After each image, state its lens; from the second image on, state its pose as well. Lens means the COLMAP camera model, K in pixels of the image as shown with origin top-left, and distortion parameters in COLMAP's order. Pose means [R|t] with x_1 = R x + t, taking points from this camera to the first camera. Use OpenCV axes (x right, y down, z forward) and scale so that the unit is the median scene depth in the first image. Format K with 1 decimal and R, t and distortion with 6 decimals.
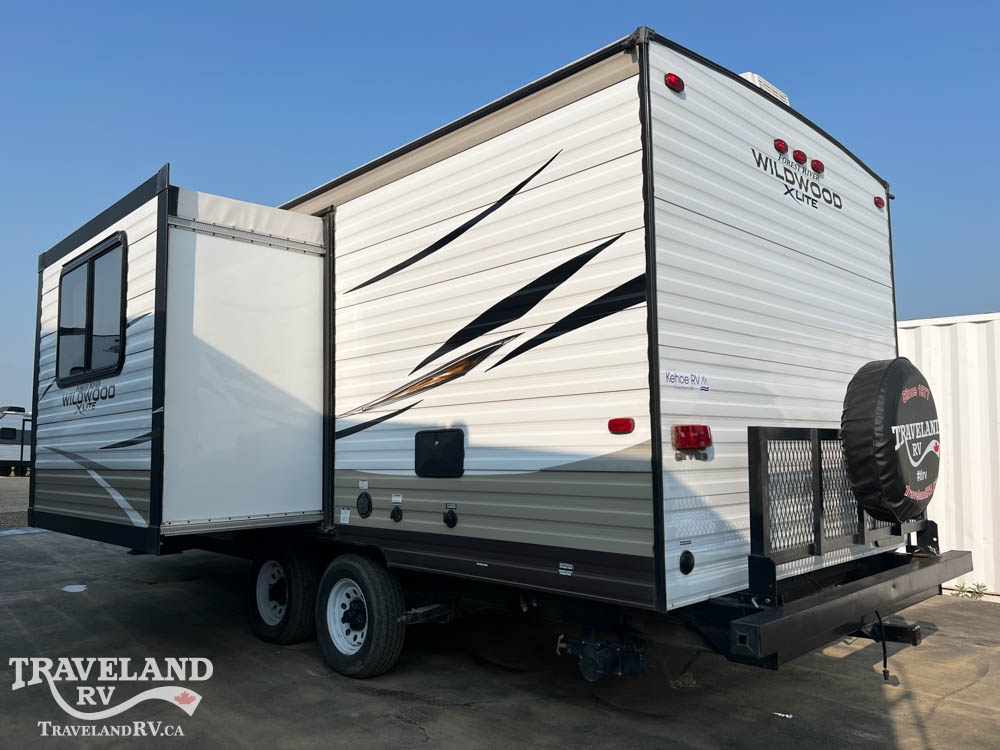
lens RADIAL K [[759.7, 0, 498.0], [0, 759.7, 376.3], [0, 0, 1]] dist [0.008516, 0.003199]
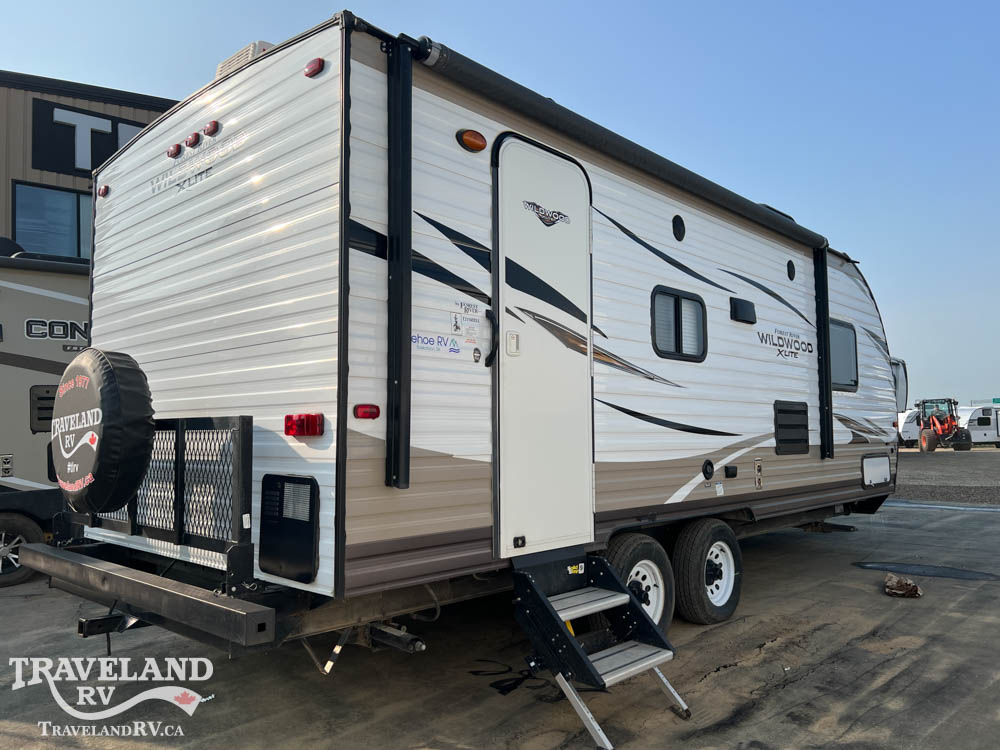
lens RADIAL K [[759.7, 0, 495.1], [0, 759.7, 375.3], [0, 0, 1]] dist [0.008516, 0.003199]
pose [[0.046973, -0.064324, -0.996823, 1.541498], [0.100000, 0.993214, -0.059379, 0.121619], [0.993878, -0.096893, 0.053087, 1.469317]]
